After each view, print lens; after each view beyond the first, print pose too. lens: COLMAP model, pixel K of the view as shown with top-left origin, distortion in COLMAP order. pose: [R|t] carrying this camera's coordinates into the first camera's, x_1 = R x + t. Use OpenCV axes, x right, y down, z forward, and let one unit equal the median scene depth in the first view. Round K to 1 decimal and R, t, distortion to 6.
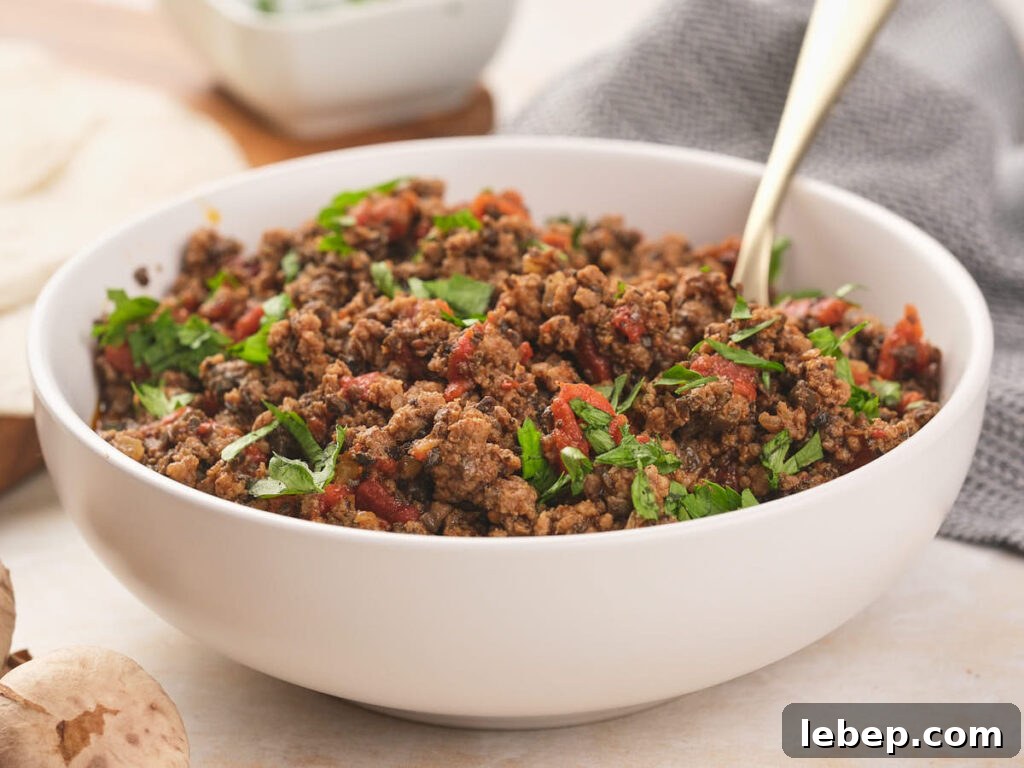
lens RADIAL K [[4472.9, 0, 508.2], [0, 4472.9, 386.9], [0, 0, 1]] dist [0.137255, 0.000000]
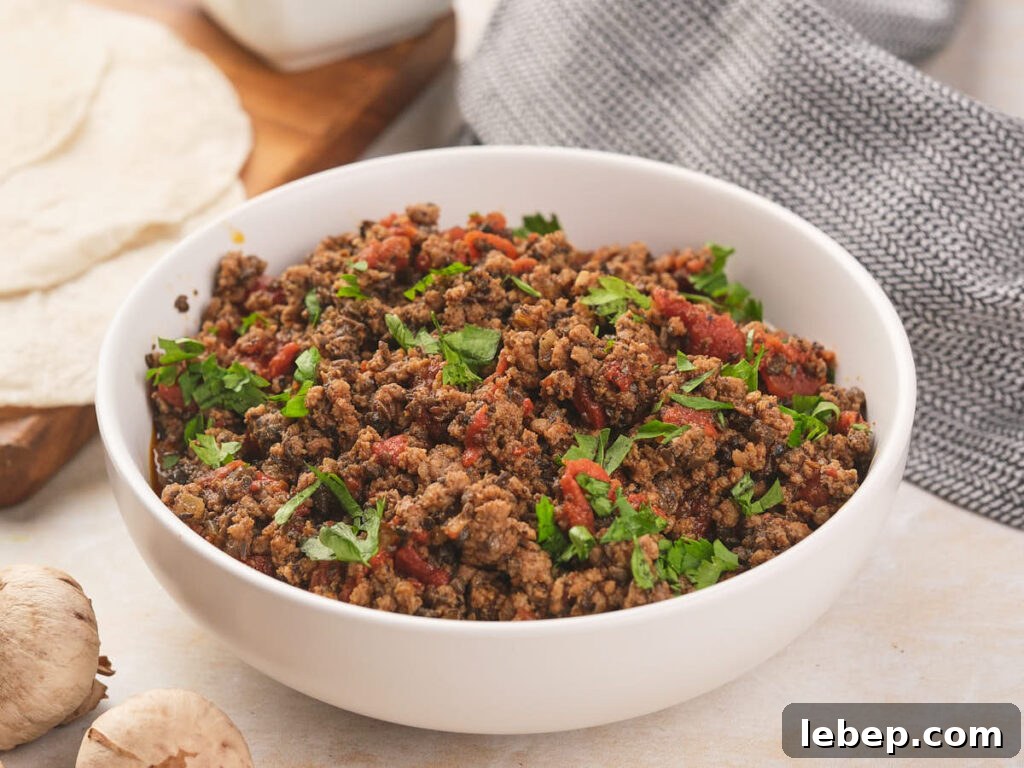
lens RADIAL K [[4472.9, 0, 502.6], [0, 4472.9, 389.2], [0, 0, 1]] dist [0.137255, 0.000000]
pose [[0.998492, -0.021796, 0.050381, -0.061821], [0.012365, 0.983511, 0.180426, -0.225216], [-0.053483, -0.179531, 0.982297, -0.148307]]
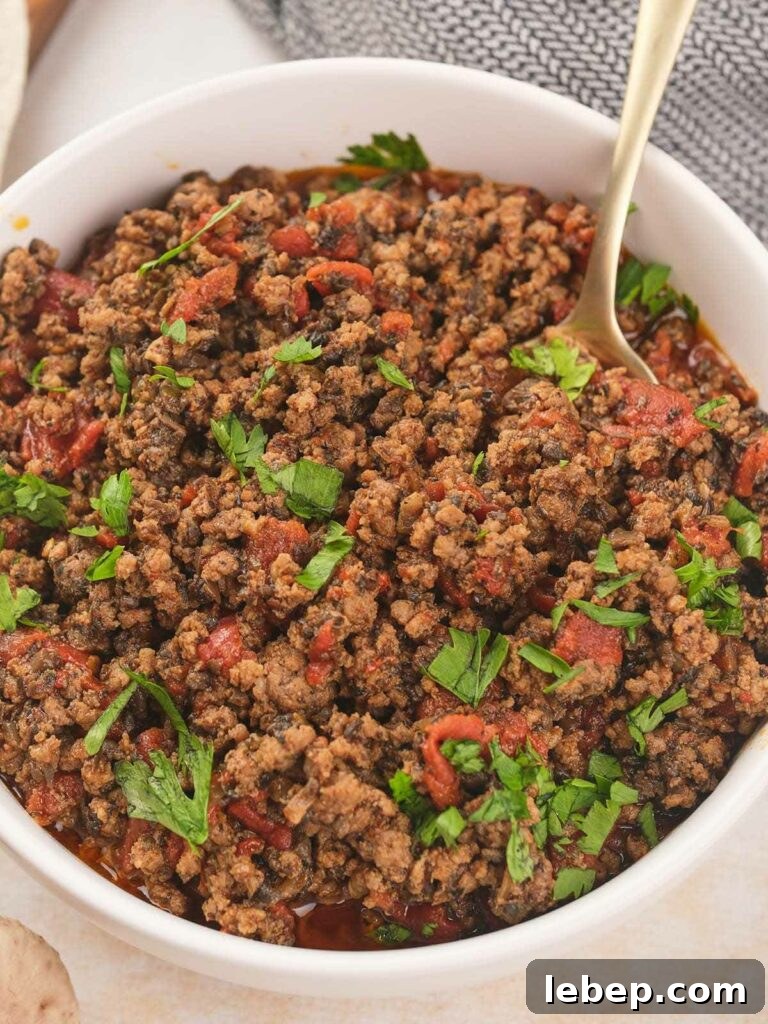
lens RADIAL K [[4472.9, 0, 384.6], [0, 4472.9, 513.1], [0, 0, 1]] dist [0.137255, 0.000000]
pose [[0.997767, -0.057932, 0.033226, -0.027353], [0.020742, 0.741734, 0.670373, -0.673552], [-0.063481, -0.668187, 0.741280, 0.290482]]
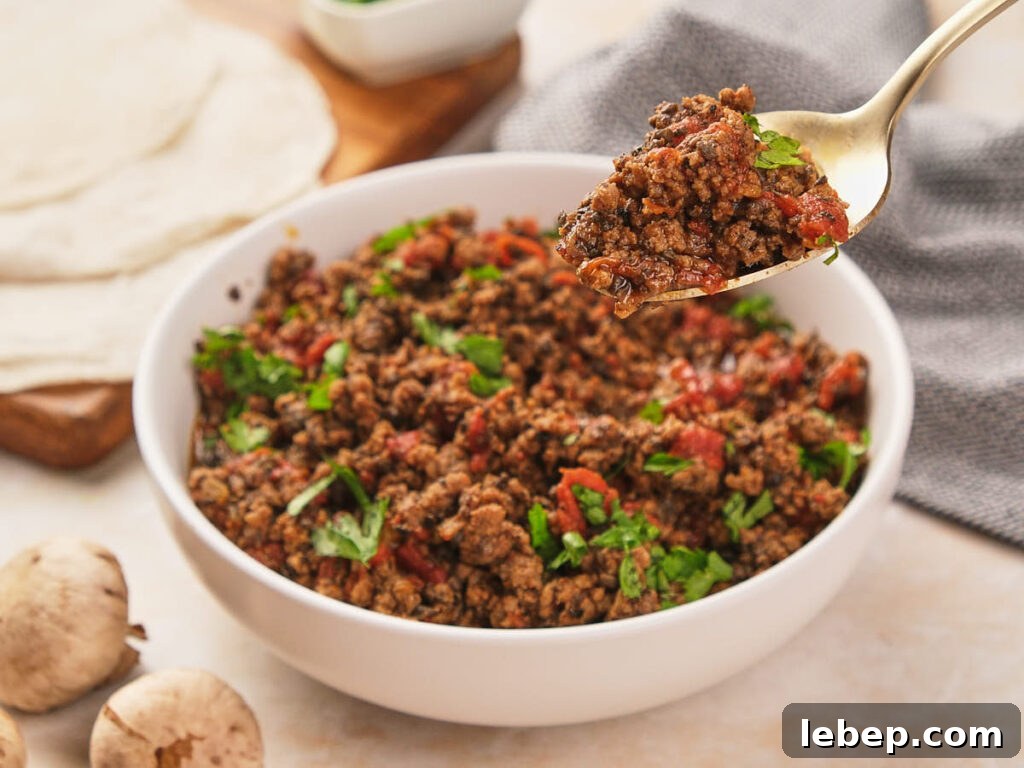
lens RADIAL K [[2533.6, 0, 520.6], [0, 2533.6, 379.7], [0, 0, 1]] dist [0.056550, 0.000000]
pose [[0.999916, 0.008032, -0.010179, 0.006719], [-0.005544, 0.974492, 0.224354, -0.174039], [0.011722, -0.224278, 0.974455, 0.320299]]
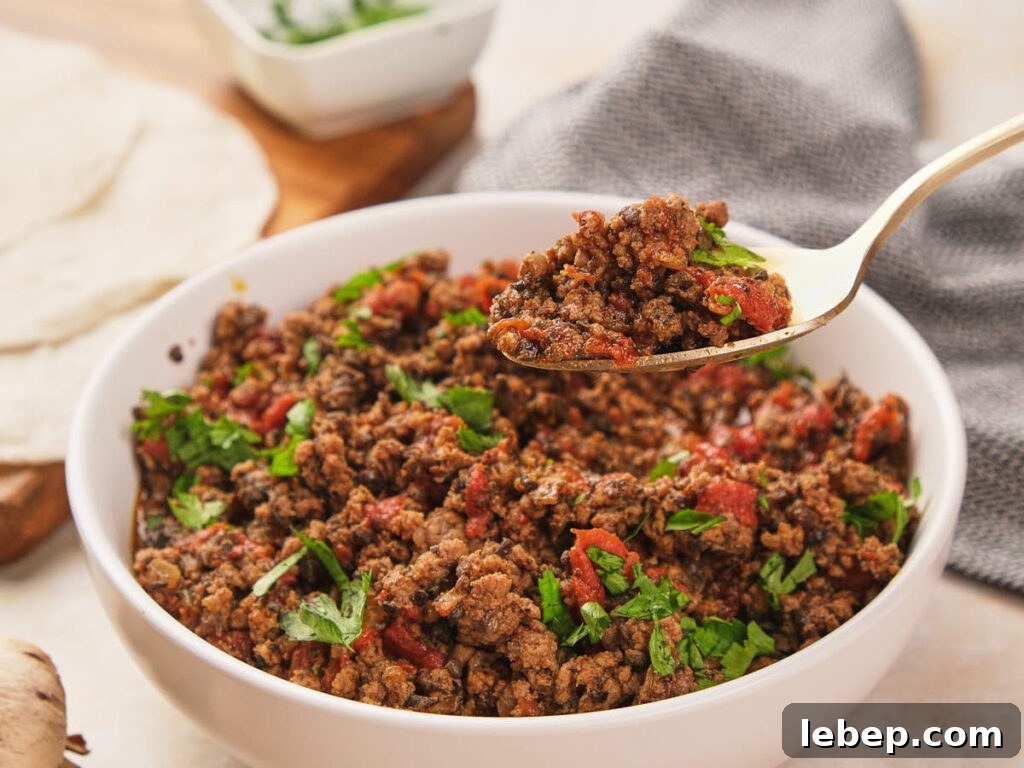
lens RADIAL K [[2533.6, 0, 533.0], [0, 2533.6, 396.4], [0, 0, 1]] dist [0.056550, 0.000000]
pose [[0.999002, -0.022046, 0.038835, -0.020032], [0.015095, 0.985161, 0.170966, -0.128874], [-0.042028, -0.170209, 0.984511, 0.408005]]
